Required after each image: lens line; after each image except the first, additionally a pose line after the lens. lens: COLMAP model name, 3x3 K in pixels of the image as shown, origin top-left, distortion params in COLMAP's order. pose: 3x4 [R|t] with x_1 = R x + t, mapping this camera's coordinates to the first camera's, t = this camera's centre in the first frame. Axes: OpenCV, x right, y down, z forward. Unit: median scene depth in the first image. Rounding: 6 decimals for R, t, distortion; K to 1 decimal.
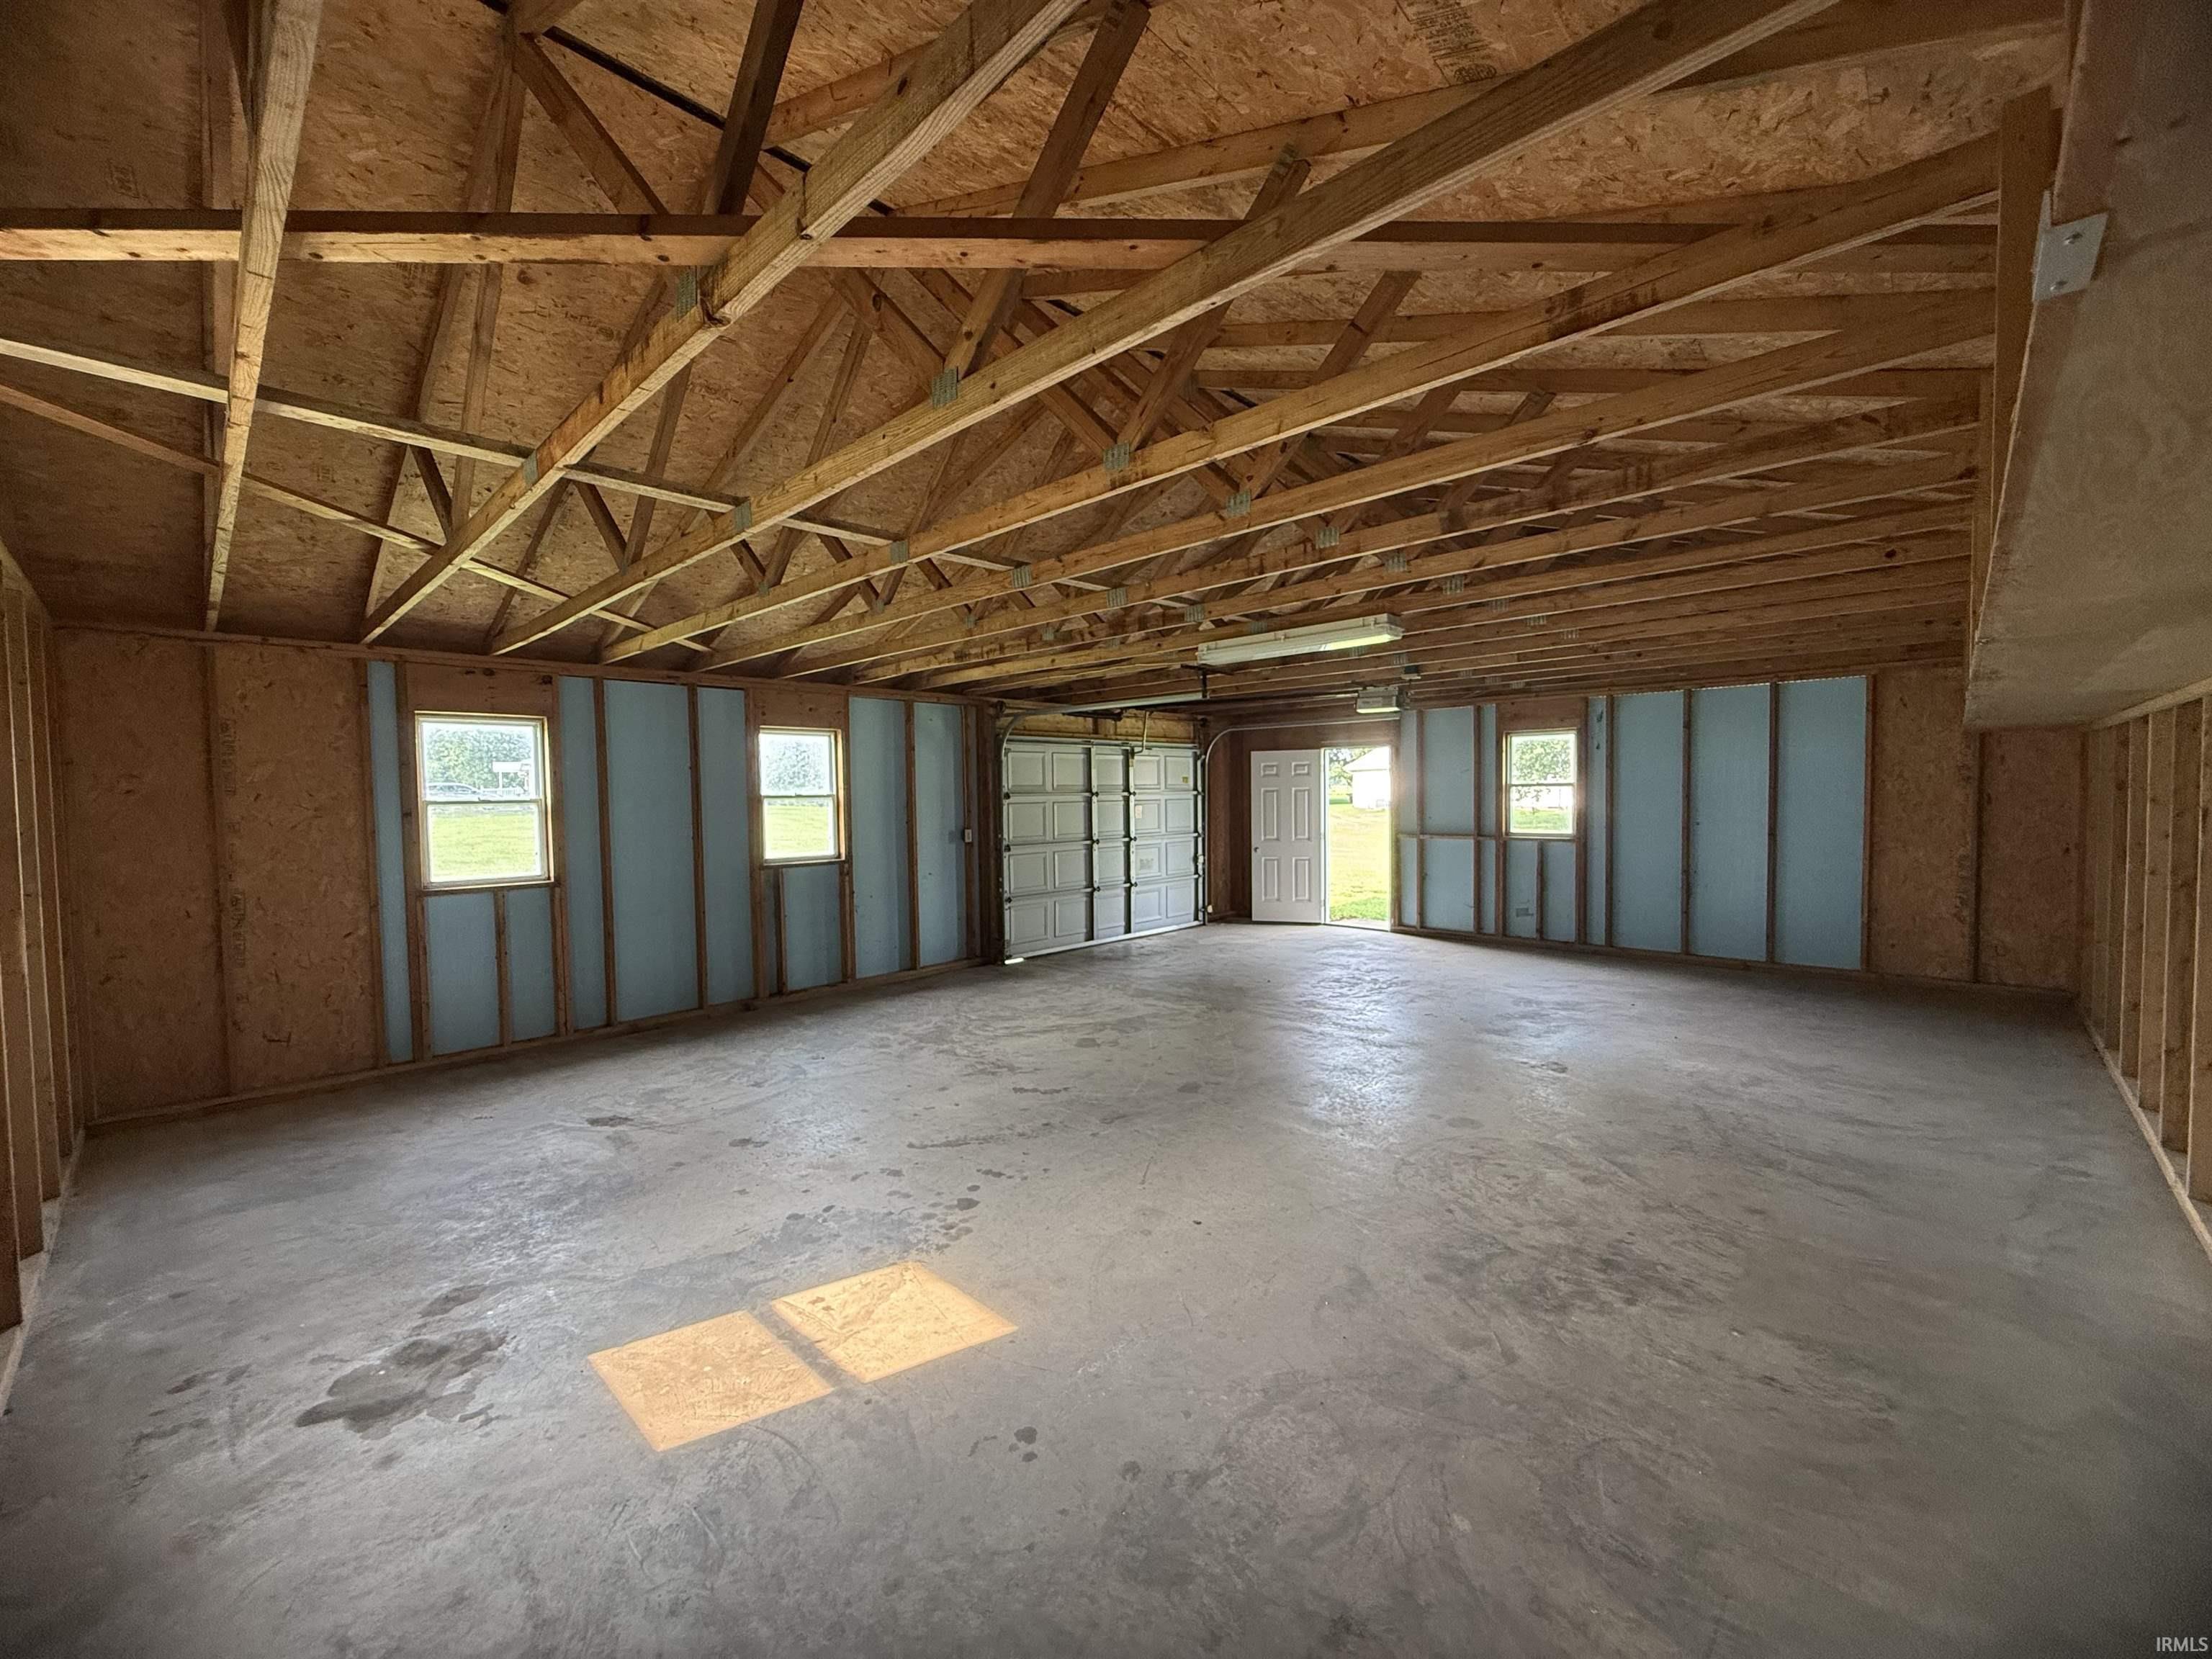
lens RADIAL K [[882.2, 0, 1104.4], [0, 882.2, 825.8], [0, 0, 1]] dist [0.000976, -0.000122]
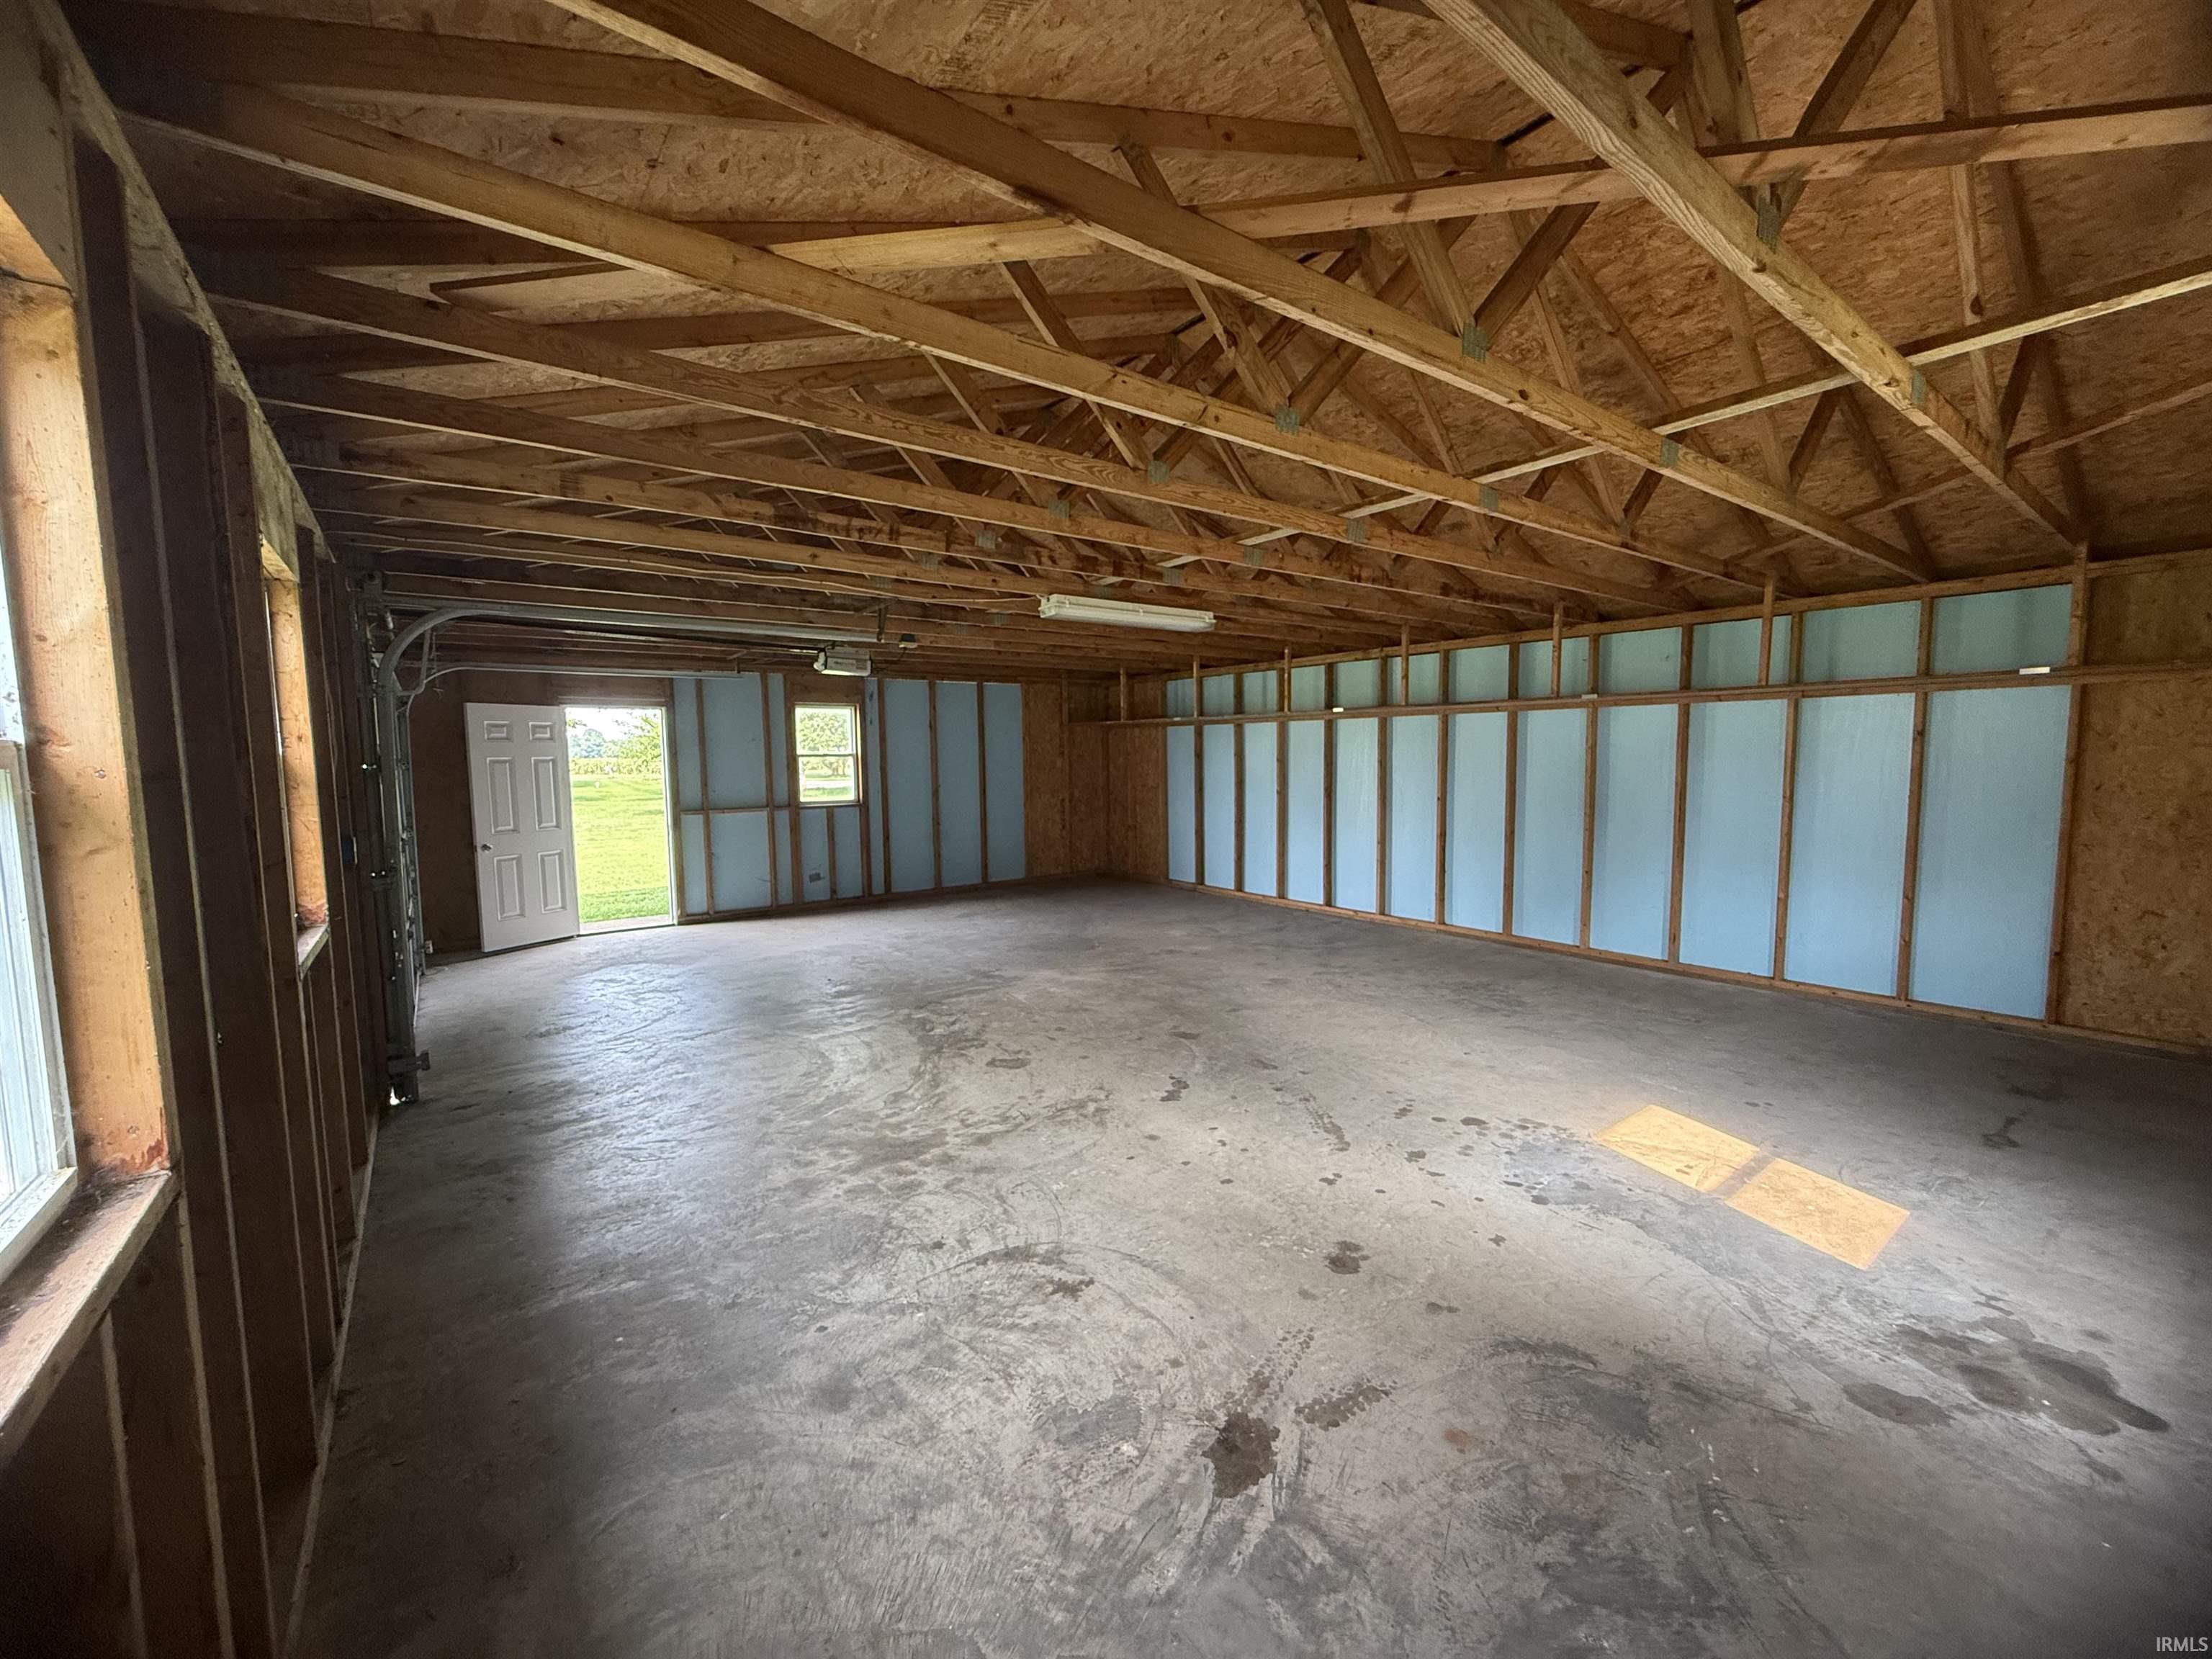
lens RADIAL K [[882.2, 0, 1100.4], [0, 882.2, 838.0], [0, 0, 1]] dist [0.000976, -0.000122]
pose [[0.162385, -0.081820, 0.983329, -0.817299], [0.048538, 0.996012, 0.074860, -0.017045], [-0.985533, 0.035573, 0.165709, 0.806818]]
